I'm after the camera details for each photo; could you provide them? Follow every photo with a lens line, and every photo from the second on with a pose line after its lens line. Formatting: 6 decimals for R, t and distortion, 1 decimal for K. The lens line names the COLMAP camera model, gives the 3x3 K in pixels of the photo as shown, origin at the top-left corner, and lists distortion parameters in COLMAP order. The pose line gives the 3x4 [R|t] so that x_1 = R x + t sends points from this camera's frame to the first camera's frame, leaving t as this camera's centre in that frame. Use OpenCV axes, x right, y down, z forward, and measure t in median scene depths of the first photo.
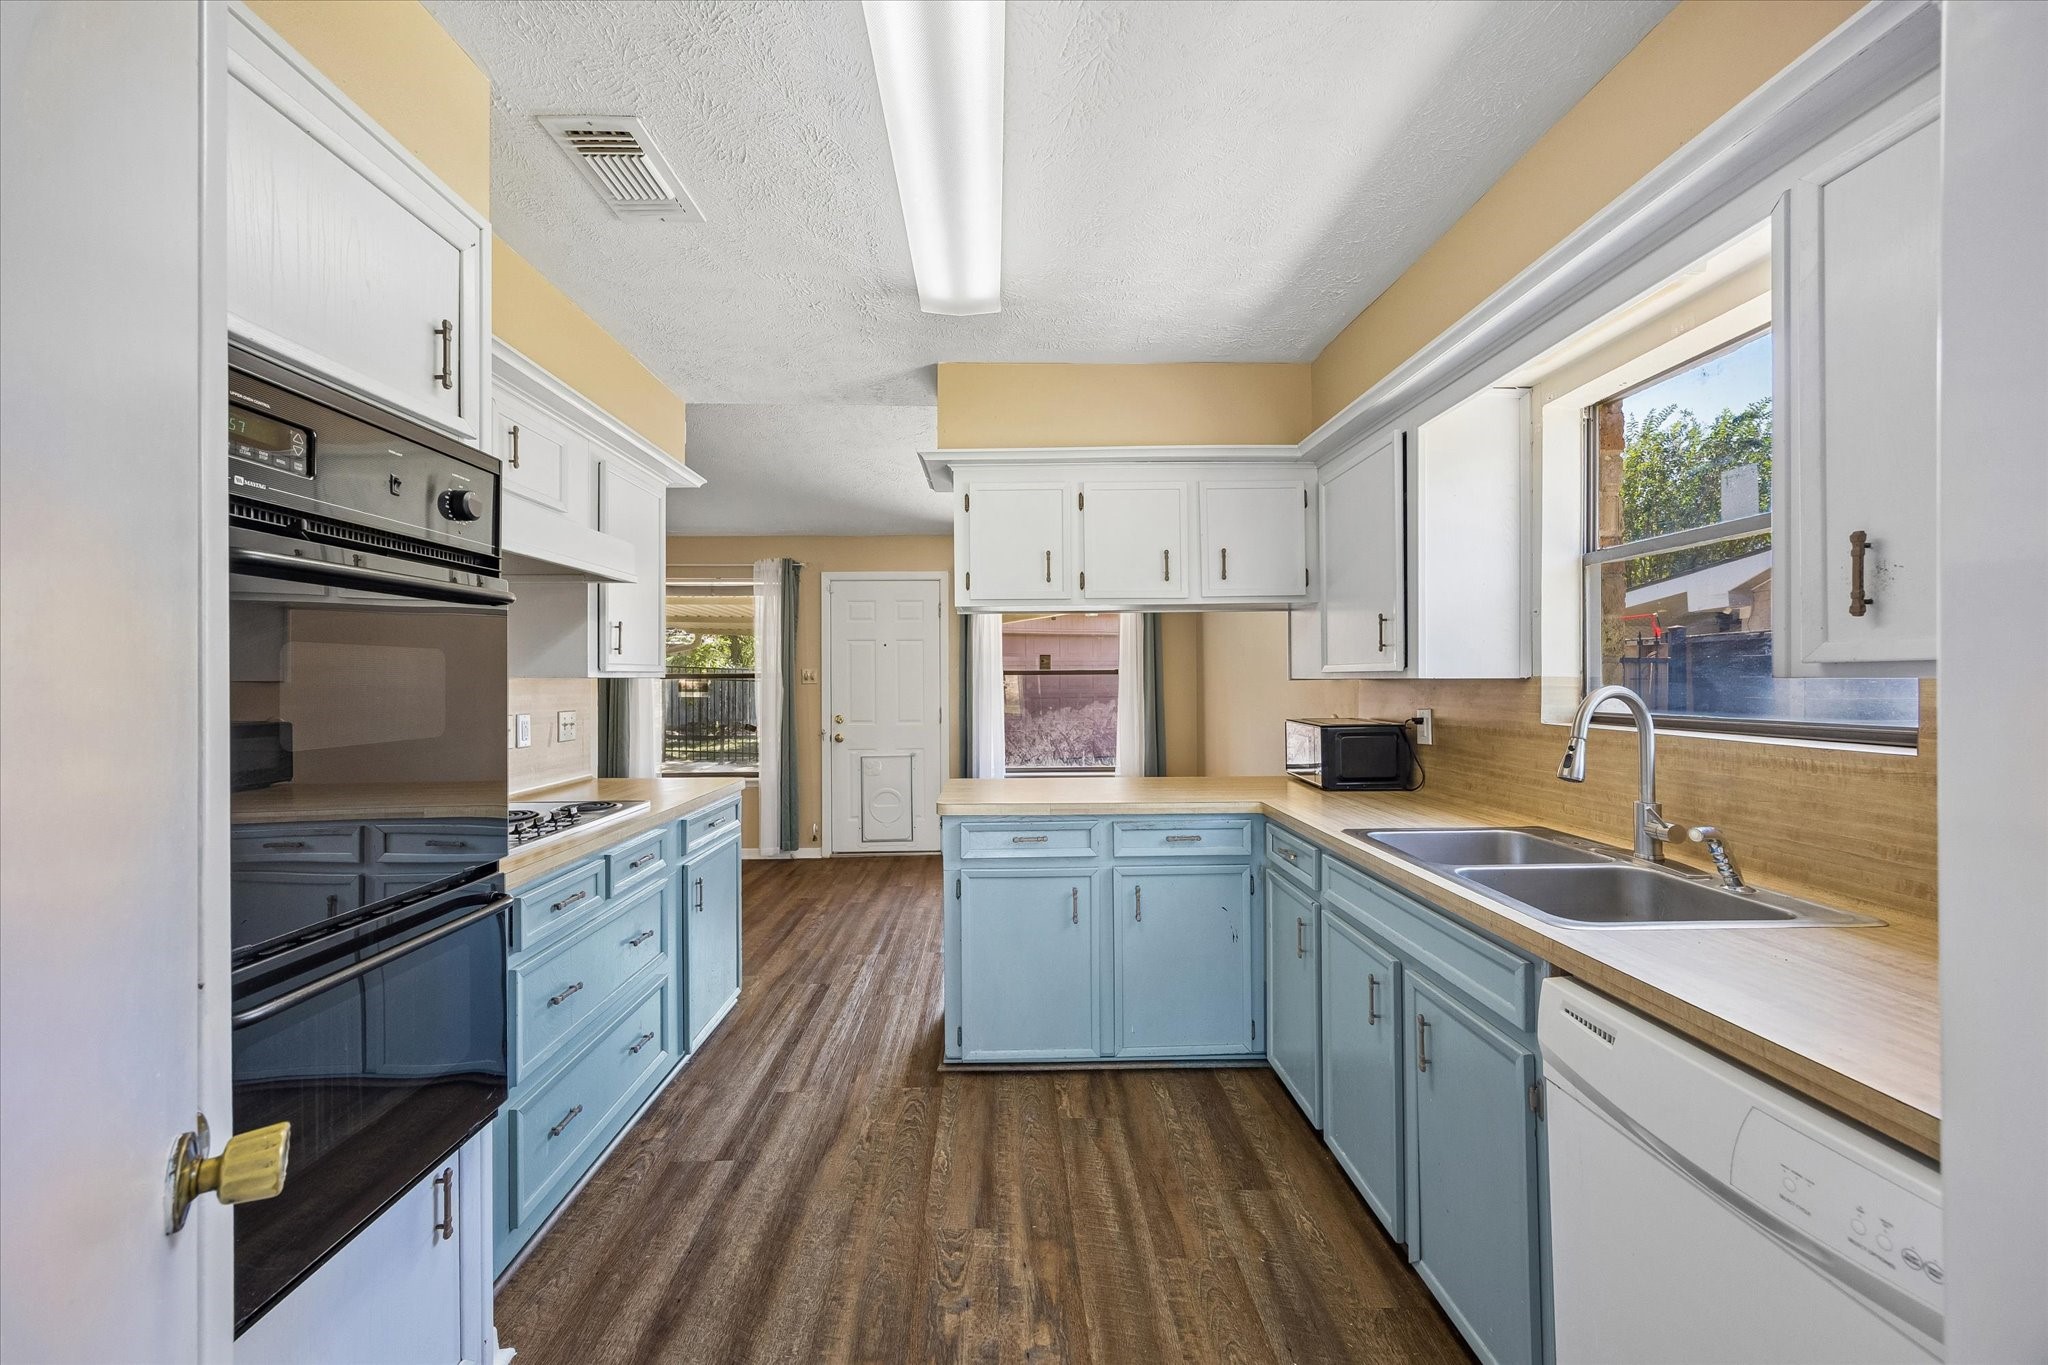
lens RADIAL K [[777.1, 0, 1019.1], [0, 777.1, 676.8], [0, 0, 1]] dist [0.001750, 0.000105]
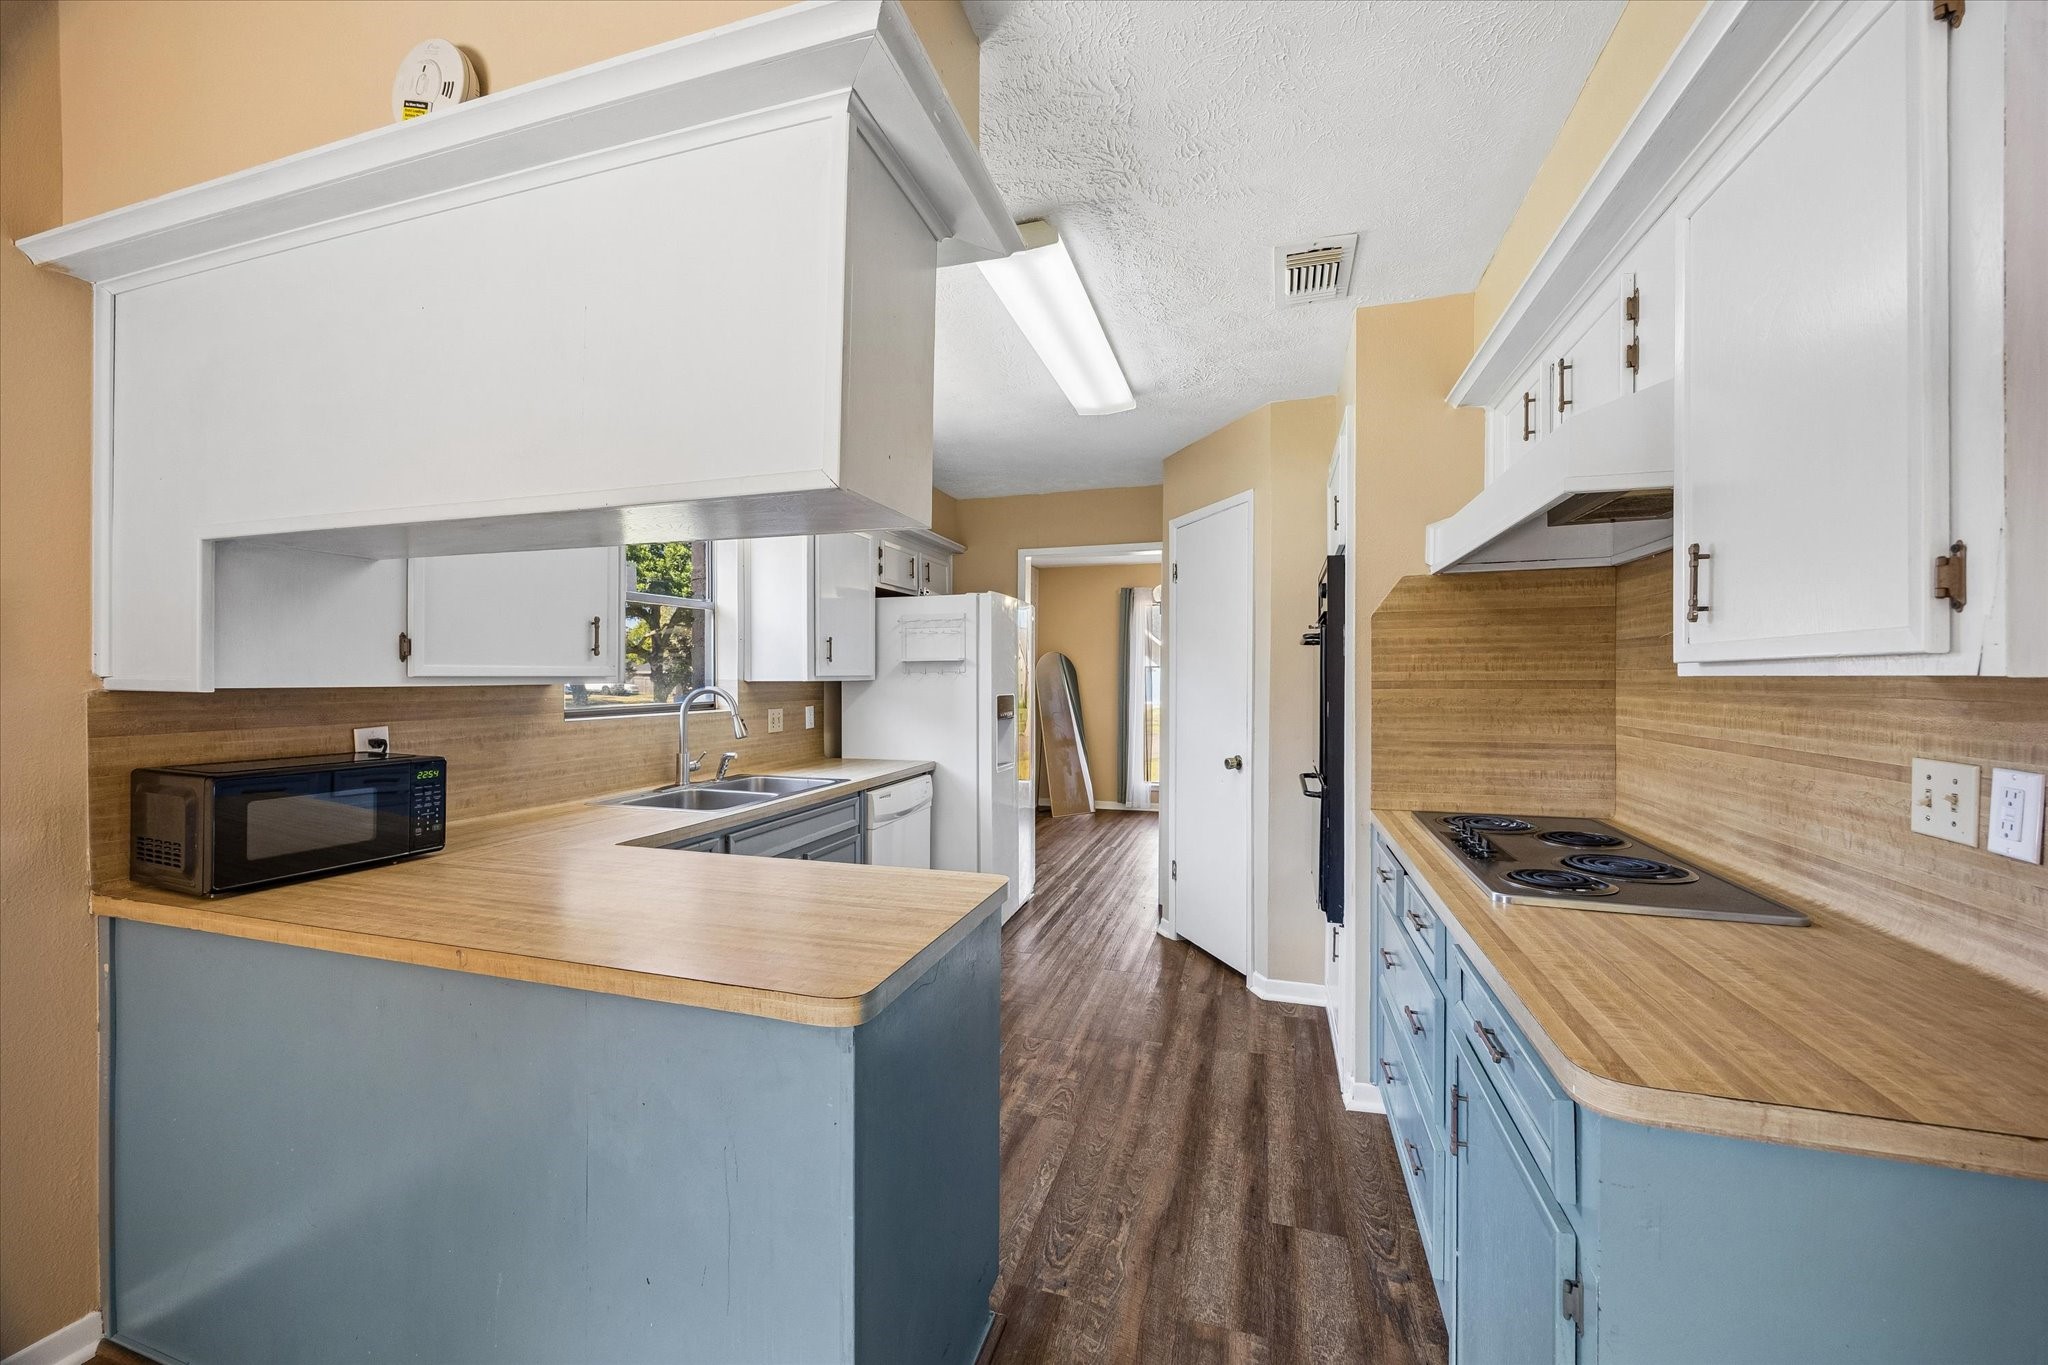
lens RADIAL K [[777.1, 0, 1008.9], [0, 777.1, 679.0], [0, 0, 1]] dist [0.001750, 0.000105]
pose [[-0.941322, 0.007098, 0.337435, -0.352153], [0.007128, 0.999974, -0.001151, 0.000232], [-0.337434, 0.001322, -0.941348, 1.749751]]
